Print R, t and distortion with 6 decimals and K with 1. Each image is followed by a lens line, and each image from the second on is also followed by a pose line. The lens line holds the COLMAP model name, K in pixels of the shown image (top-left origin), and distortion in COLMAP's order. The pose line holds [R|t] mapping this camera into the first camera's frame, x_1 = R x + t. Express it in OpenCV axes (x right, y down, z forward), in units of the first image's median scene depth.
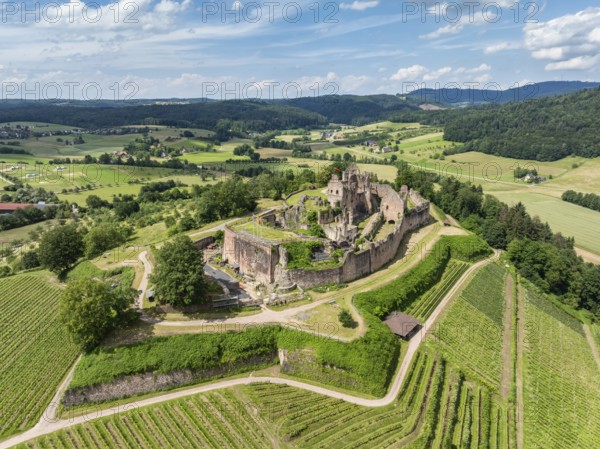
lens RADIAL K [[404.8, 0, 300.0], [0, 404.8, 224.5], [0, 0, 1]] dist [-0.003819, -0.001051]
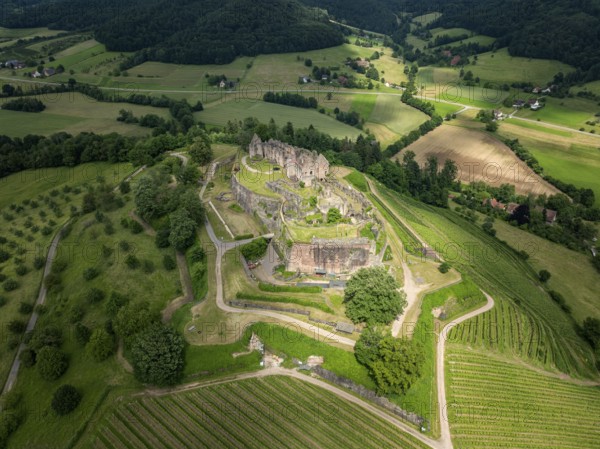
lens RADIAL K [[404.8, 0, 300.0], [0, 404.8, 224.5], [0, 0, 1]] dist [-0.003819, -0.001051]
pose [[0.672068, -0.385908, 0.631981, -0.125357], [0.231381, 0.920171, 0.315830, -0.055944], [-0.703412, -0.066031, 0.707709, 0.039712]]
